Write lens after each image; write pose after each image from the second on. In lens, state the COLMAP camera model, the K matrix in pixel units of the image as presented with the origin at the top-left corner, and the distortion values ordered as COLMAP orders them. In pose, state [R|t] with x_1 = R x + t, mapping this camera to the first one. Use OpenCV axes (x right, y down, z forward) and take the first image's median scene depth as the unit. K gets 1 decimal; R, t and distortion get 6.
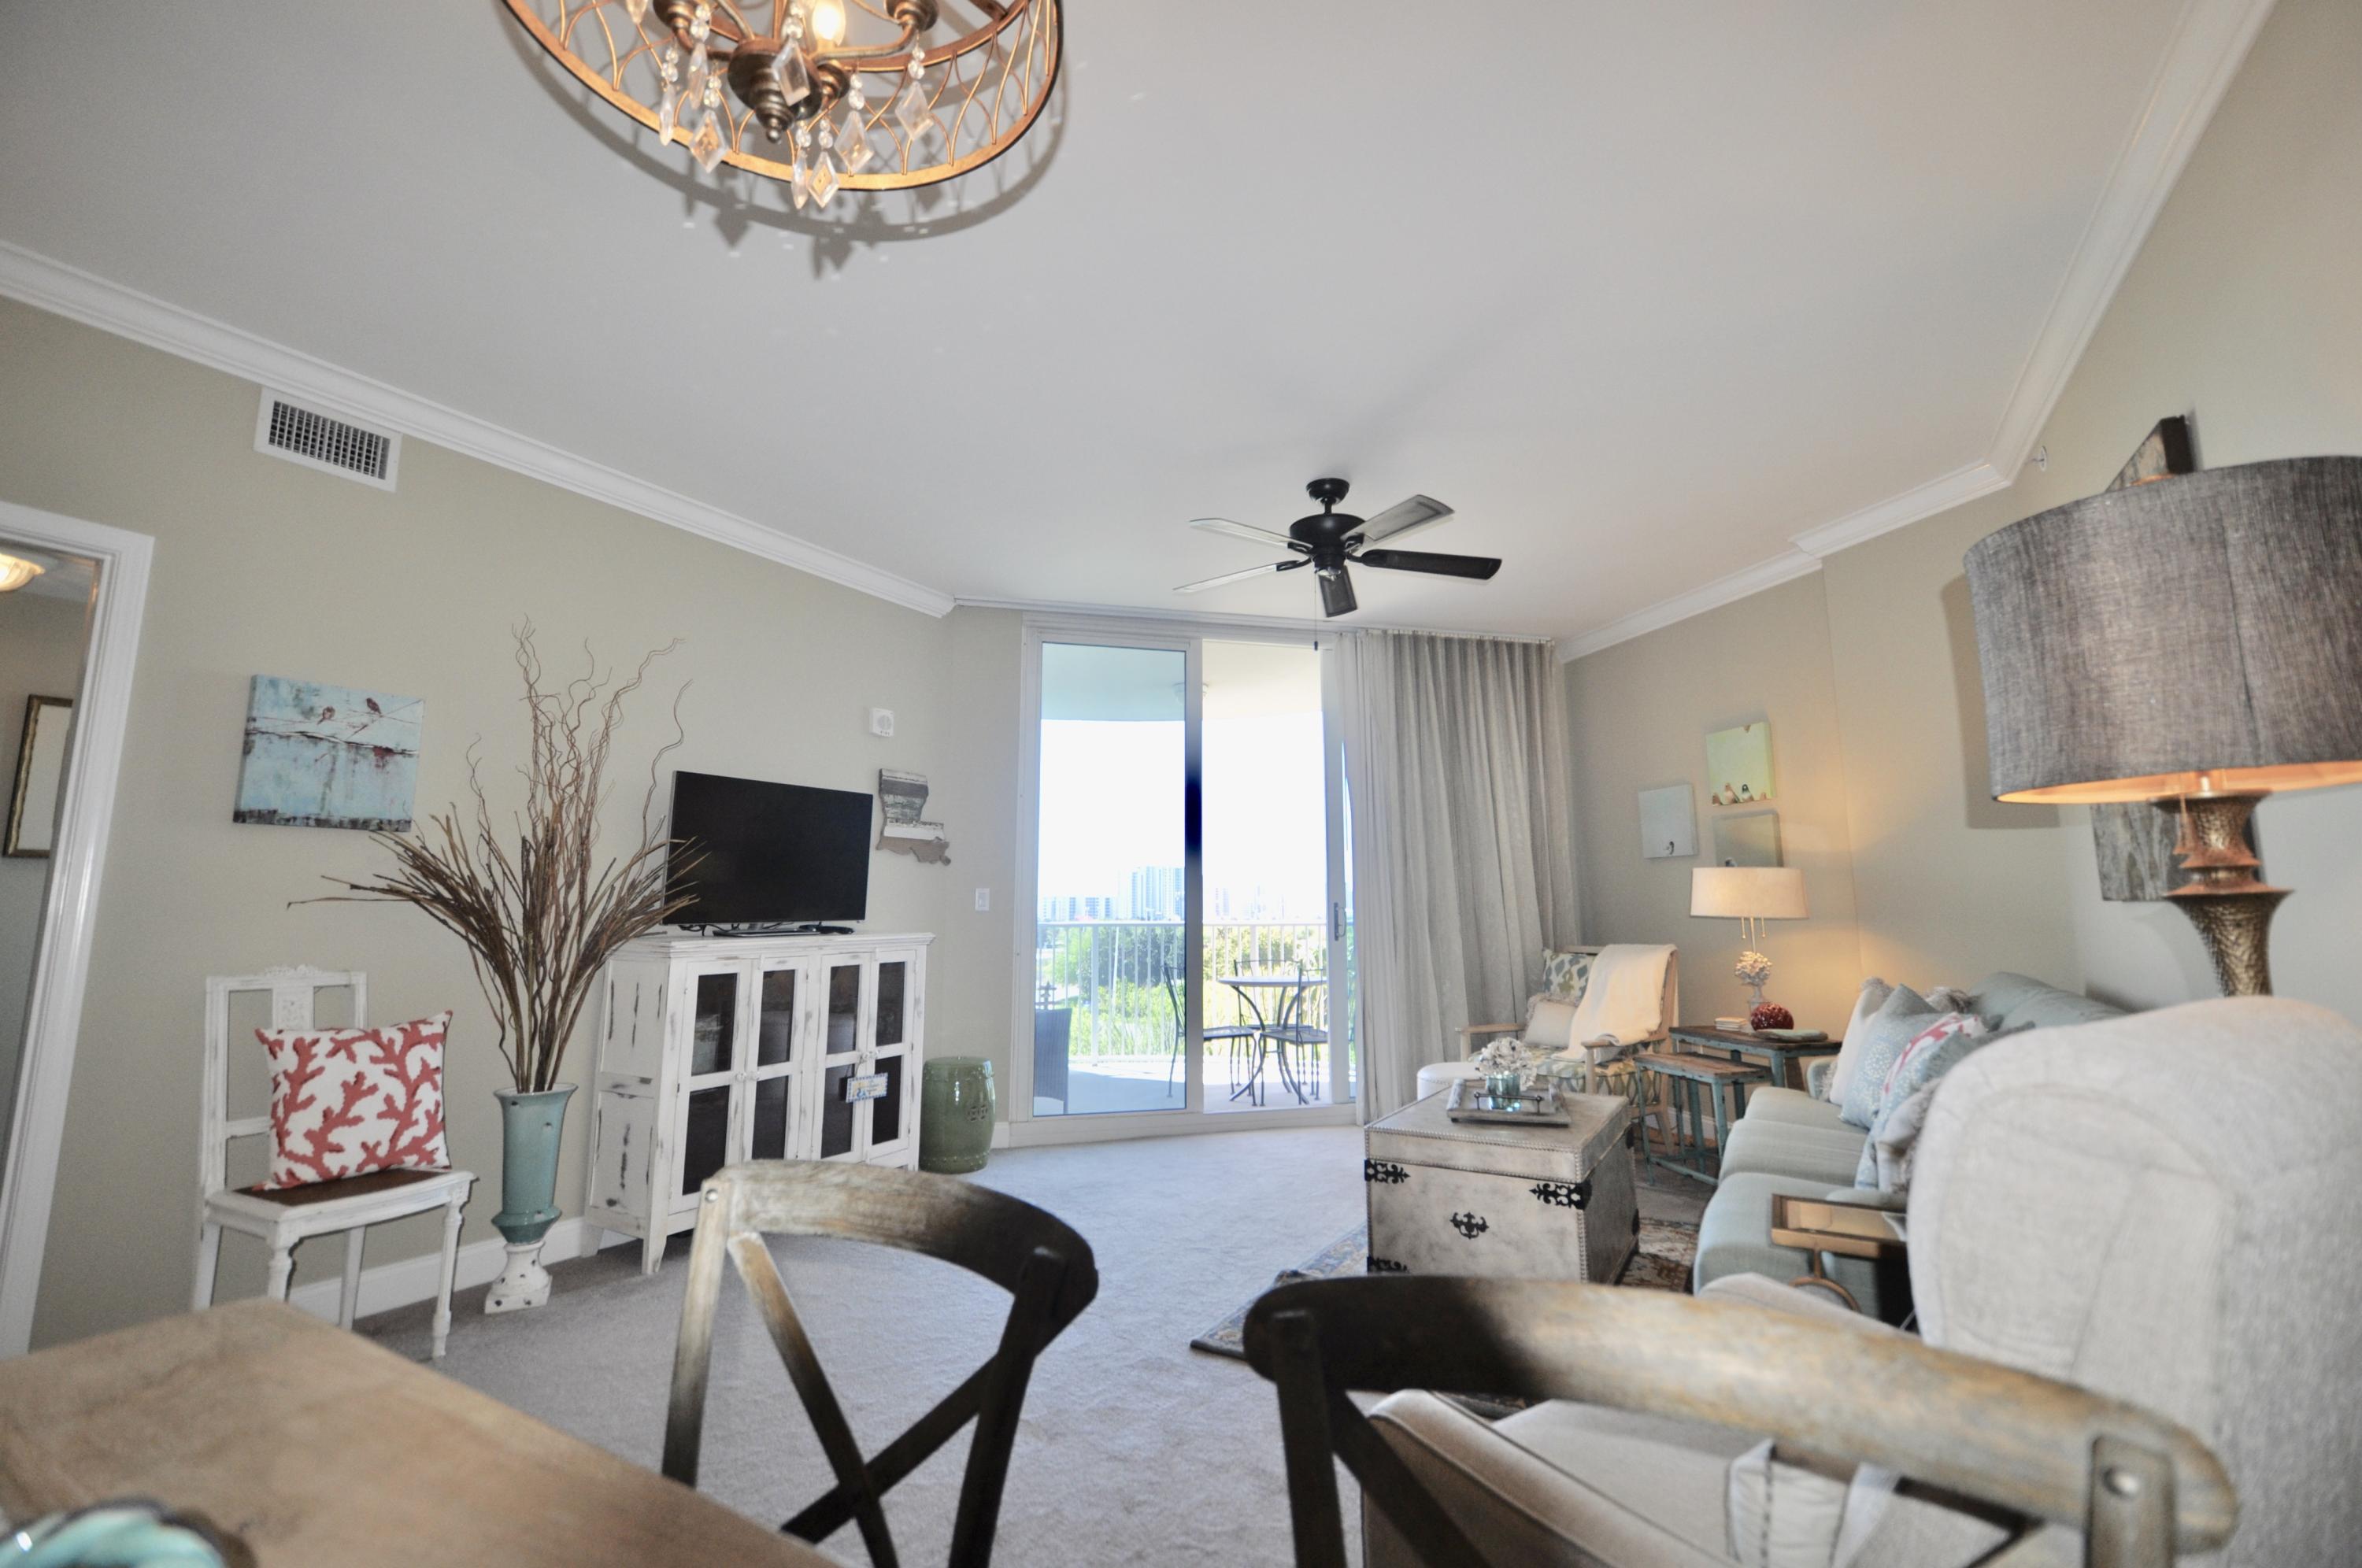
lens RADIAL K [[1024.0, 0, 1178.9], [0, 1024.0, 758.3], [0, 0, 1]] dist [0.005124, -0.007427]
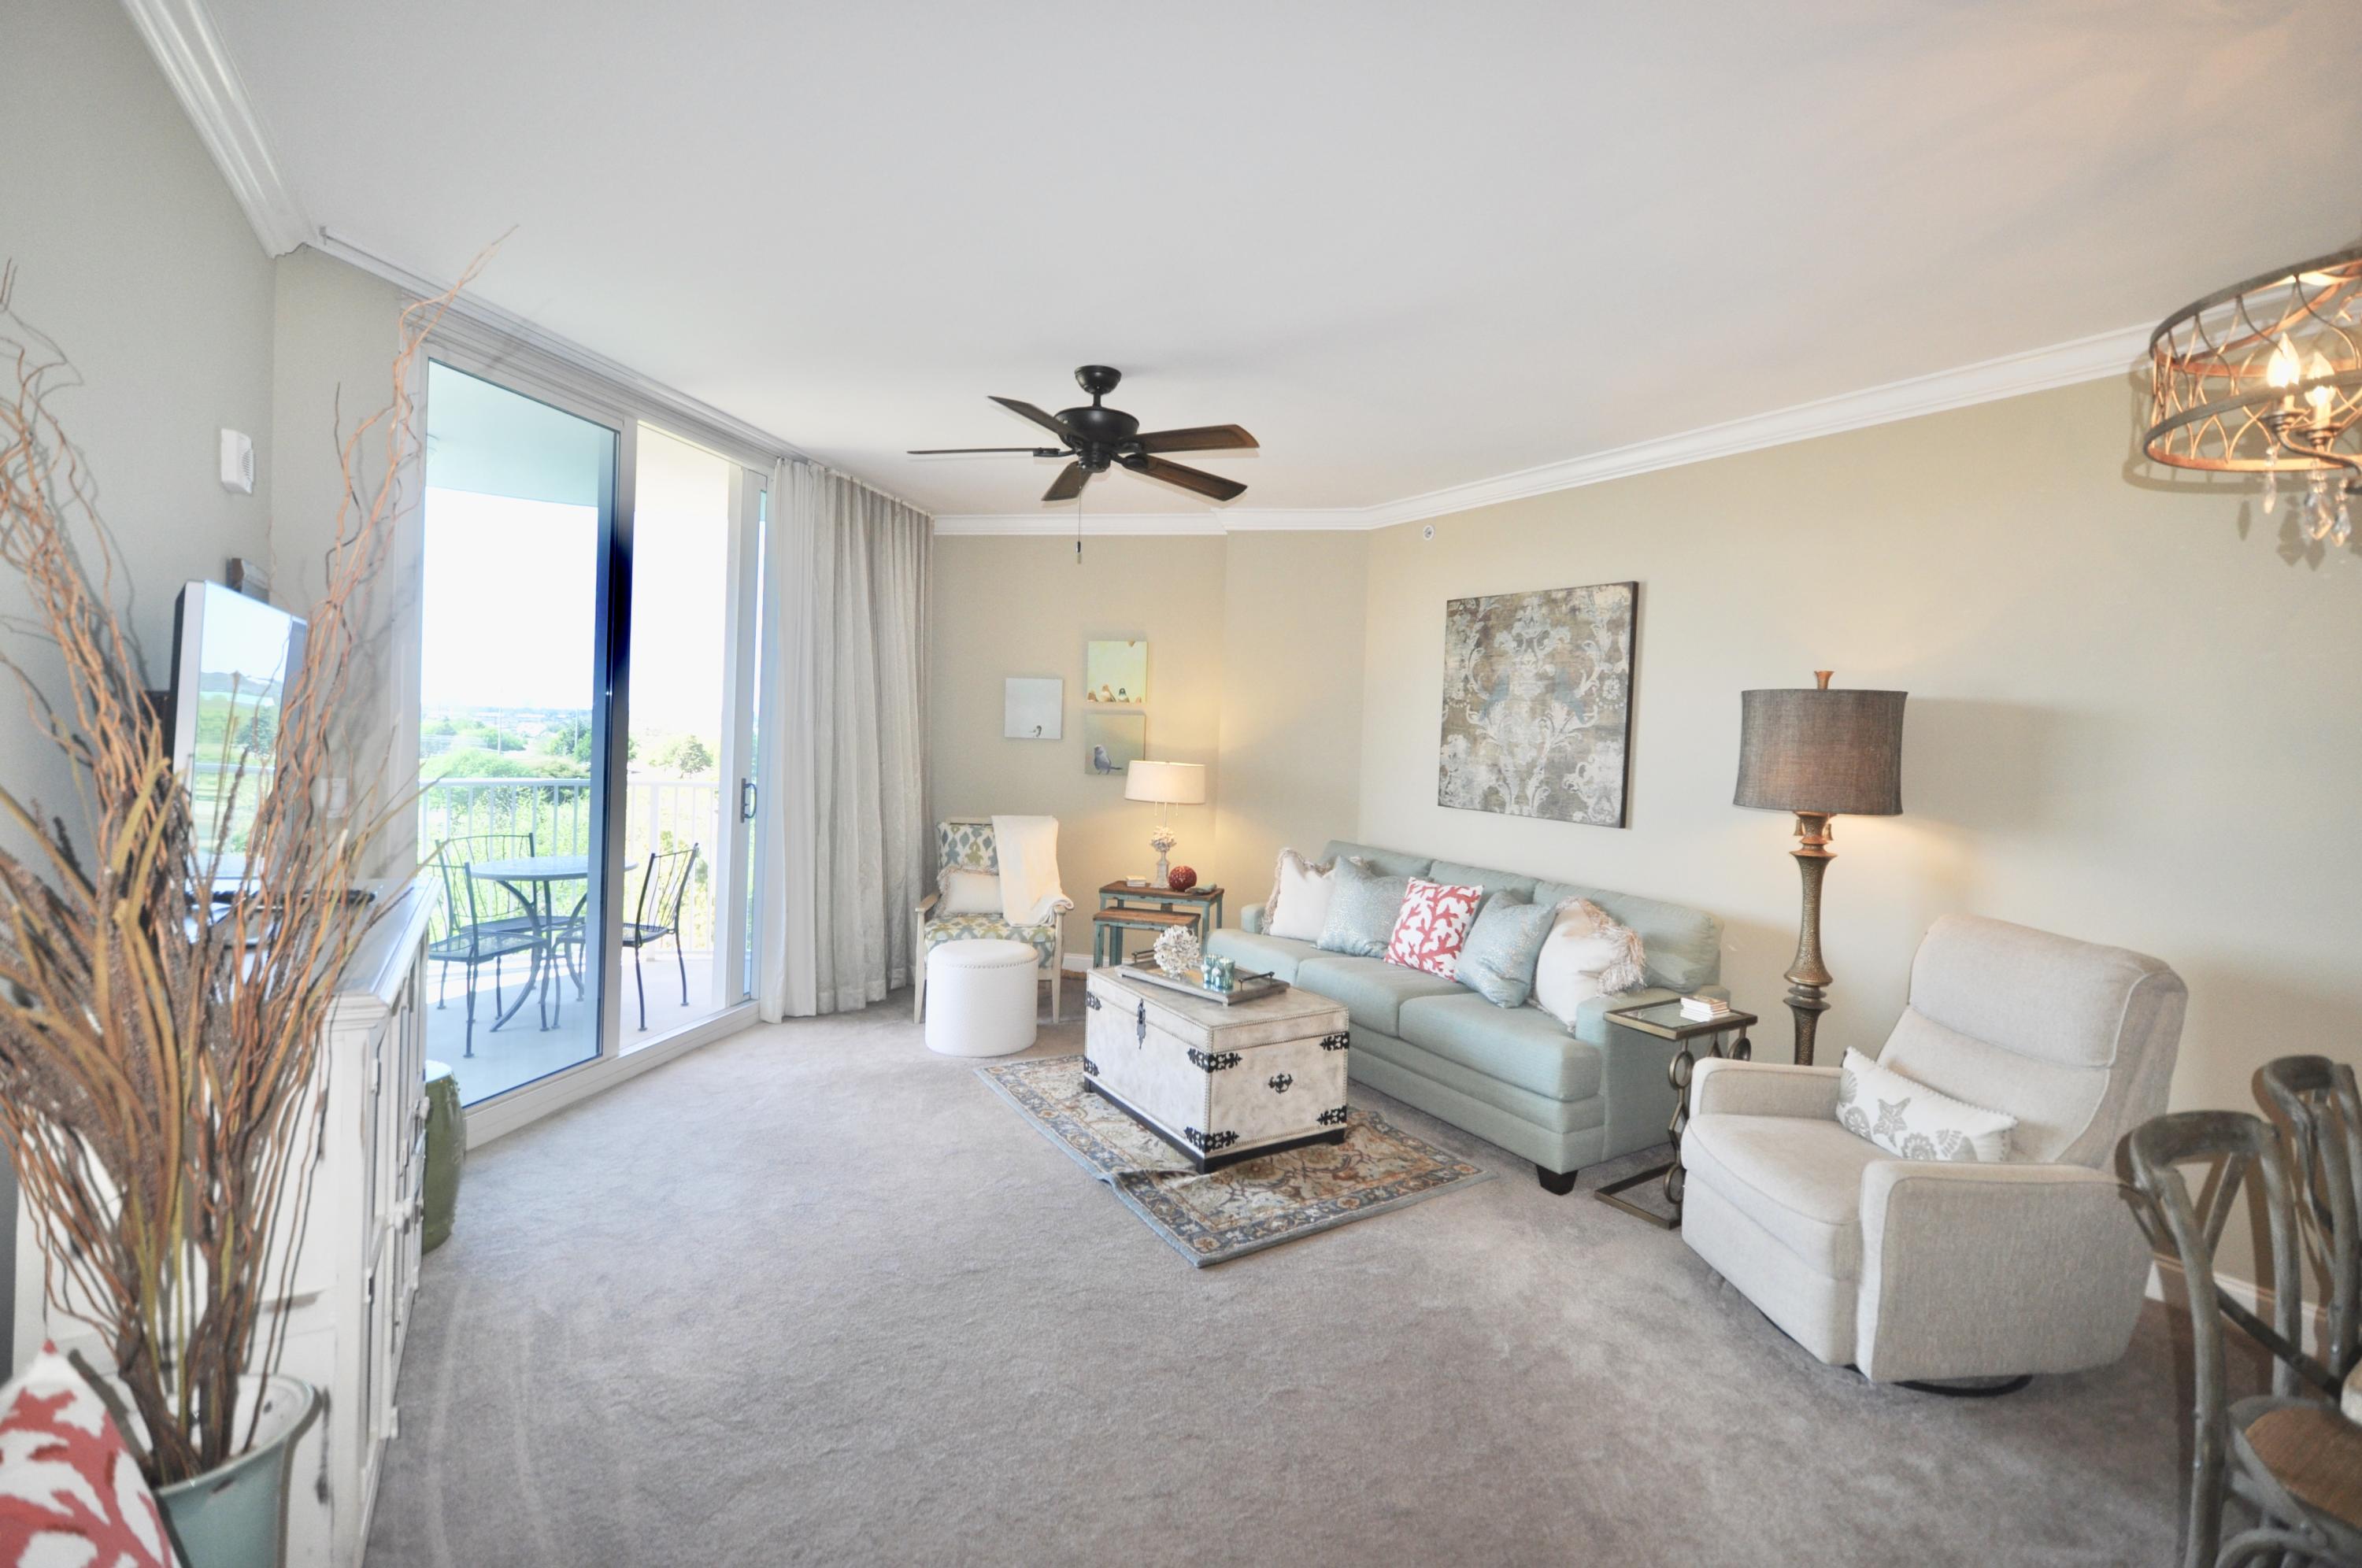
lens RADIAL K [[1032.9, 0, 1185.4], [0, 1032.9, 755.8], [0, 0, 1]] dist [0.008458, -0.005366]
pose [[0.456801, -0.001945, 0.889567, -0.531112], [-0.168526, 0.981699, 0.088687, -0.018149], [-0.873460, -0.190427, 0.448113, 0.362684]]
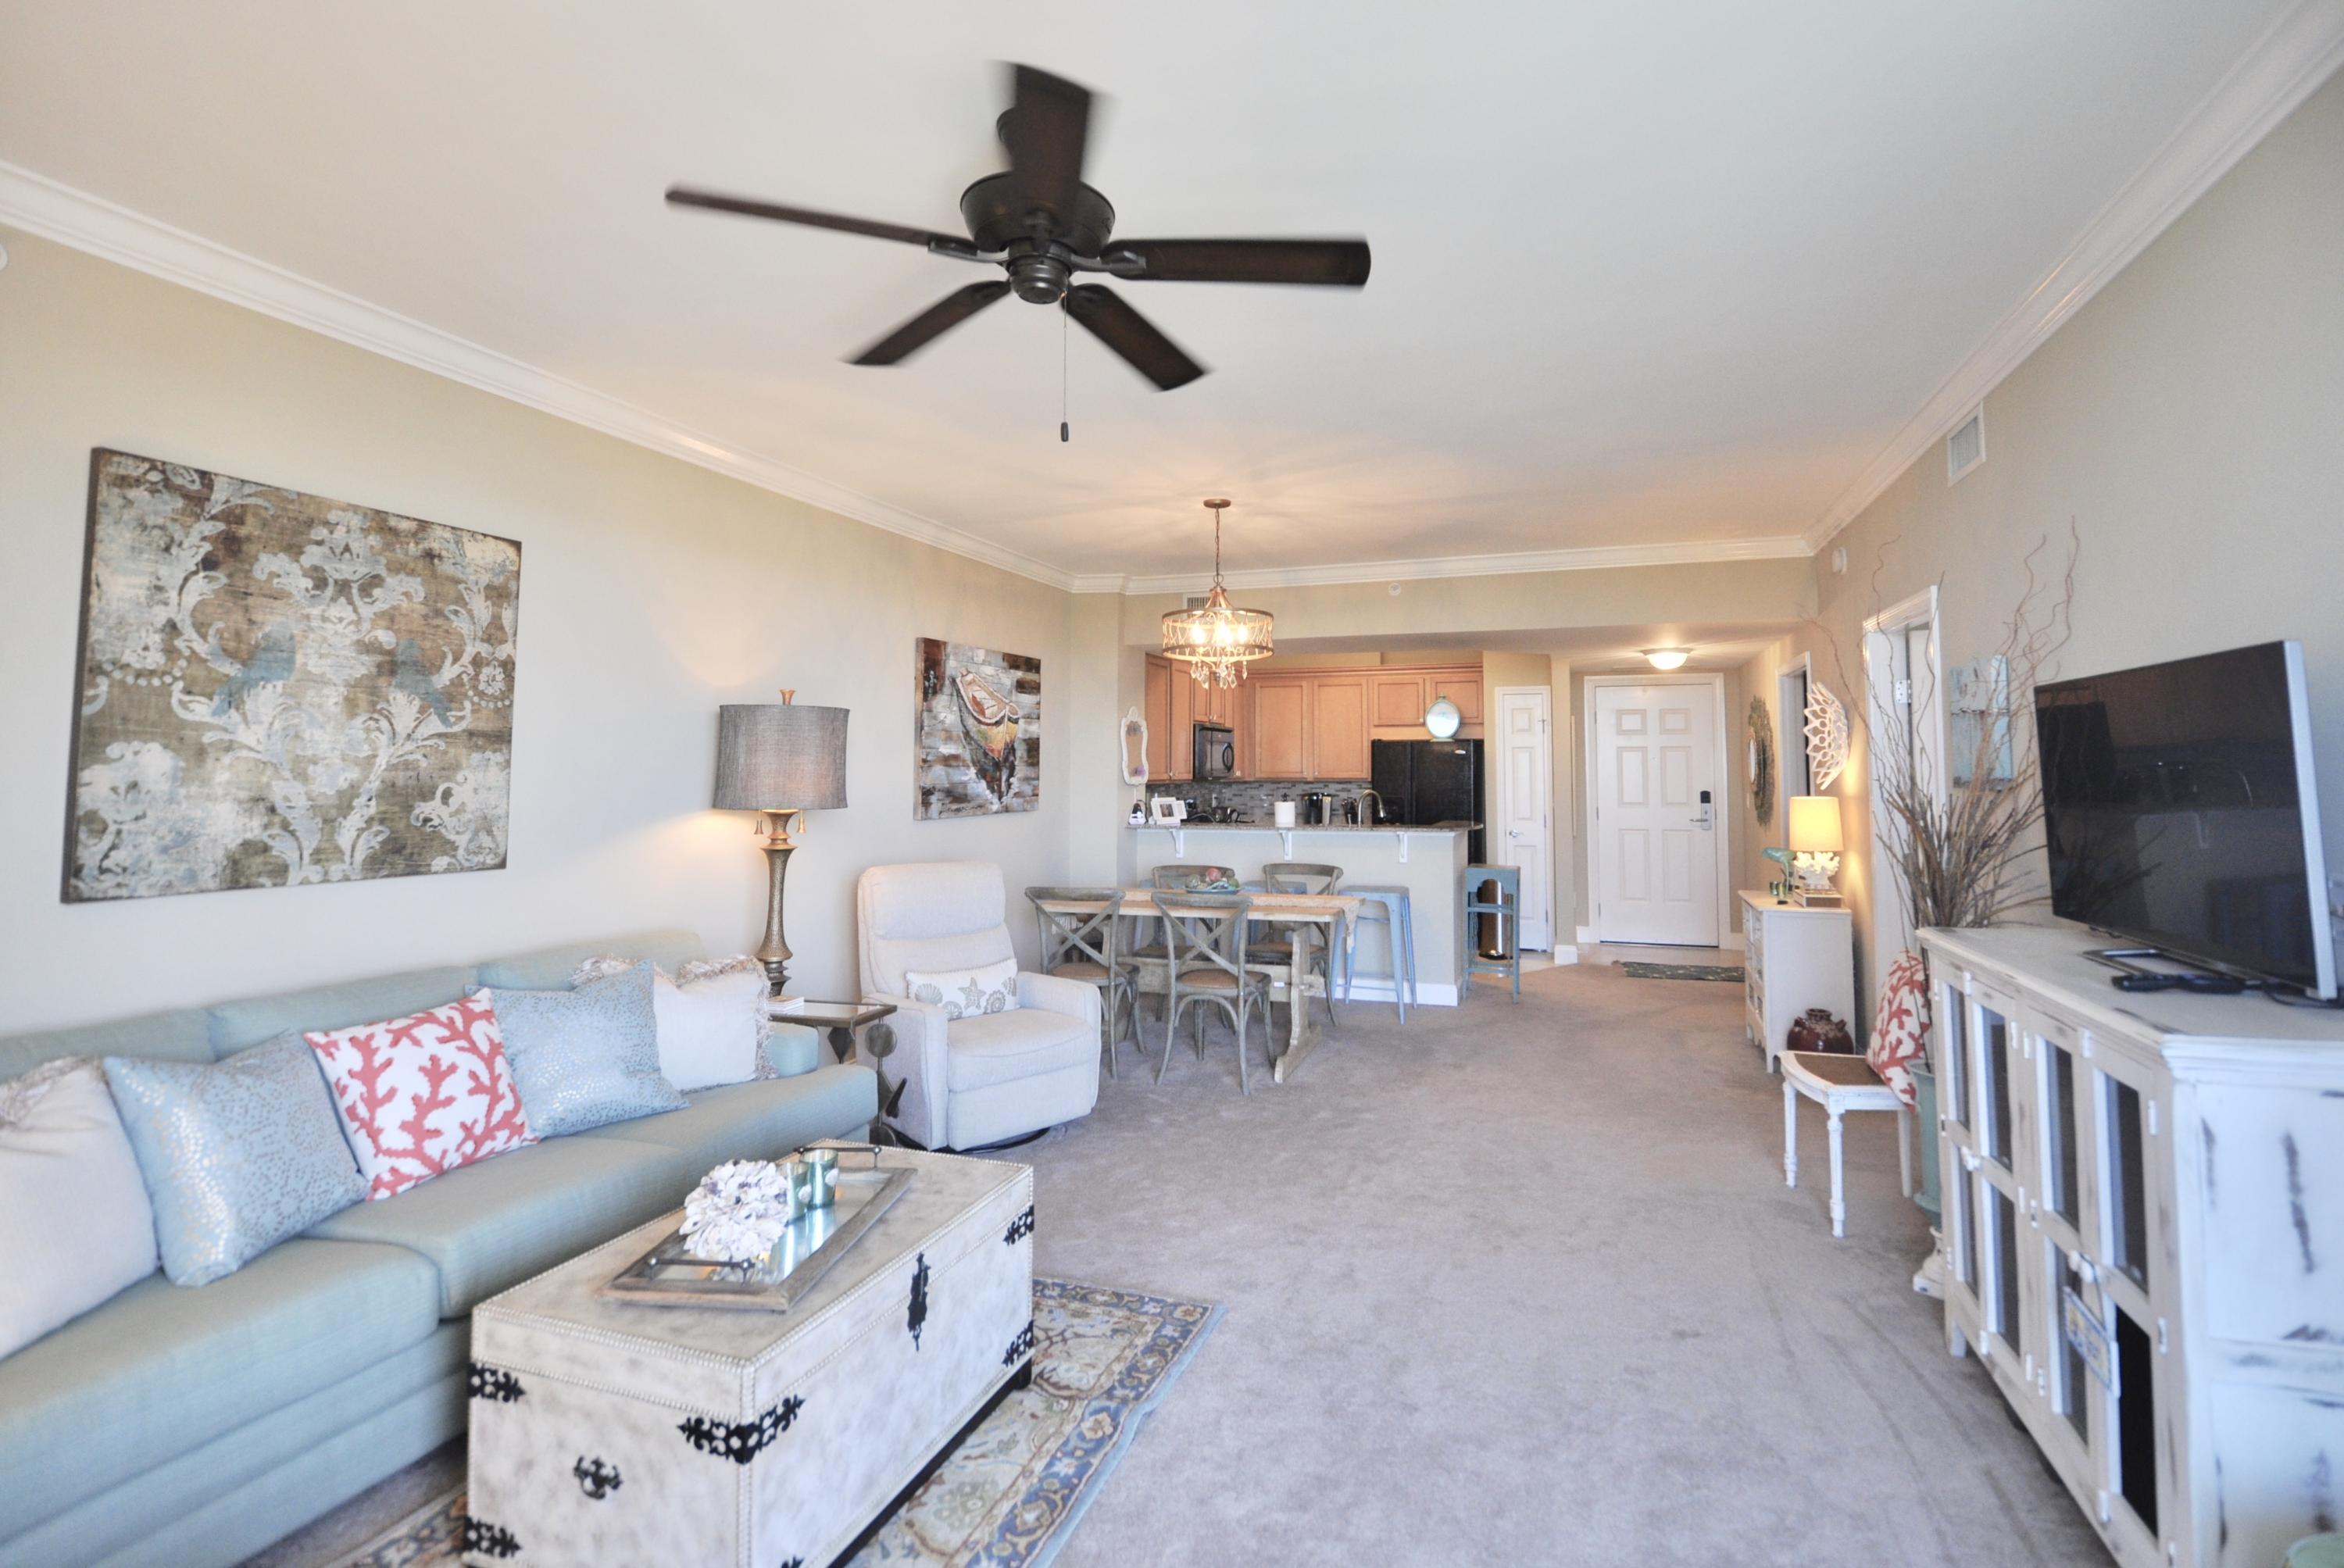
lens RADIAL K [[1076.6, 0, 1247.5], [0, 1076.6, 715.4], [0, 0, 1]] dist [0.000085, -0.000080]
pose [[-0.973518, -0.008769, -0.228441, 0.134916], [0.036103, 0.980827, -0.191506, 0.113456], [0.225741, -0.194682, -0.954537, 1.216935]]
